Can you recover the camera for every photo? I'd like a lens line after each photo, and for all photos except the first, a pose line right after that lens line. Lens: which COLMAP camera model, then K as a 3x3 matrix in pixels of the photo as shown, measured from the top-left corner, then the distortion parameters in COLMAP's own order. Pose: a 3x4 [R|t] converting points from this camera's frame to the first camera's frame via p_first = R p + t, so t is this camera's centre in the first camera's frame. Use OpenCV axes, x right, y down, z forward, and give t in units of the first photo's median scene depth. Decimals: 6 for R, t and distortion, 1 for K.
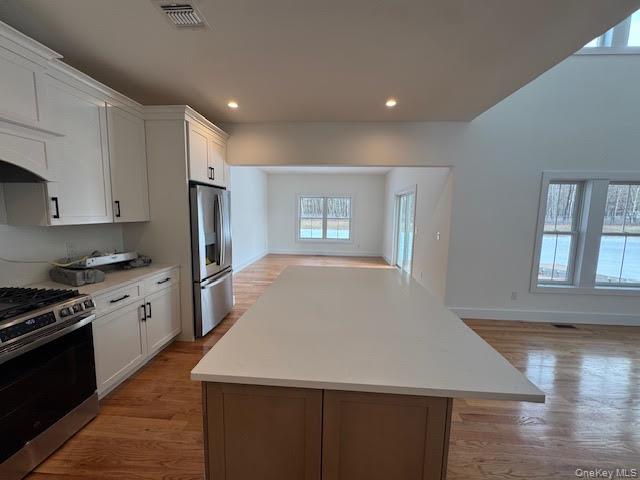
lens RADIAL K [[257.5, 0, 320.3], [0, 257.5, 239.2], [0, 0, 1]] dist [-0.000927, 0.000258]
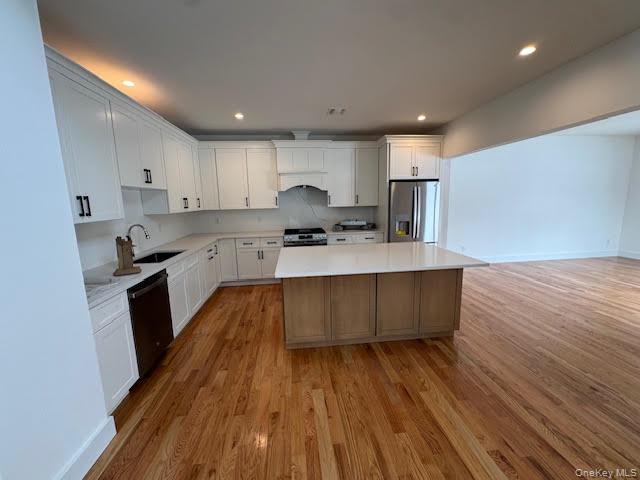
lens RADIAL K [[257.5, 0, 319.9], [0, 257.5, 241.0], [0, 0, 1]] dist [-0.000927, 0.000258]
pose [[0.169831, 0.135913, -0.976056, 1.023630], [-0.081848, 0.988967, 0.123470, -0.014782], [0.982068, 0.058919, 0.179081, 0.306657]]
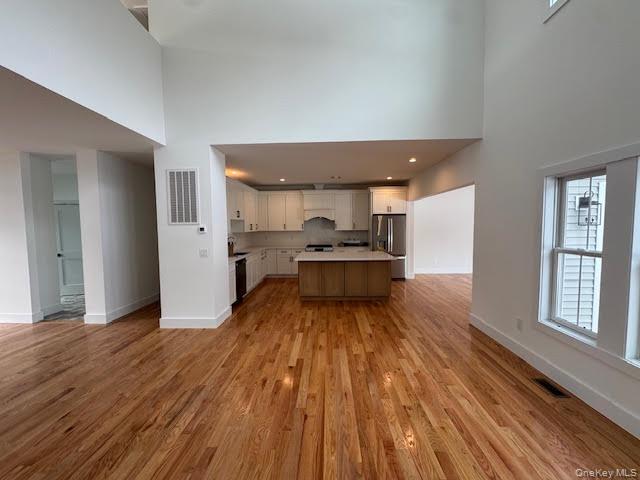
lens RADIAL K [[257.5, 0, 317.7], [0, 257.5, 241.3], [0, 0, 1]] dist [-0.000927, 0.000258]
pose [[0.024145, 0.045337, -0.998680, 2.003026], [-0.099177, 0.994152, 0.042734, -0.019286], [0.994777, 0.098015, 0.028500, 0.411418]]
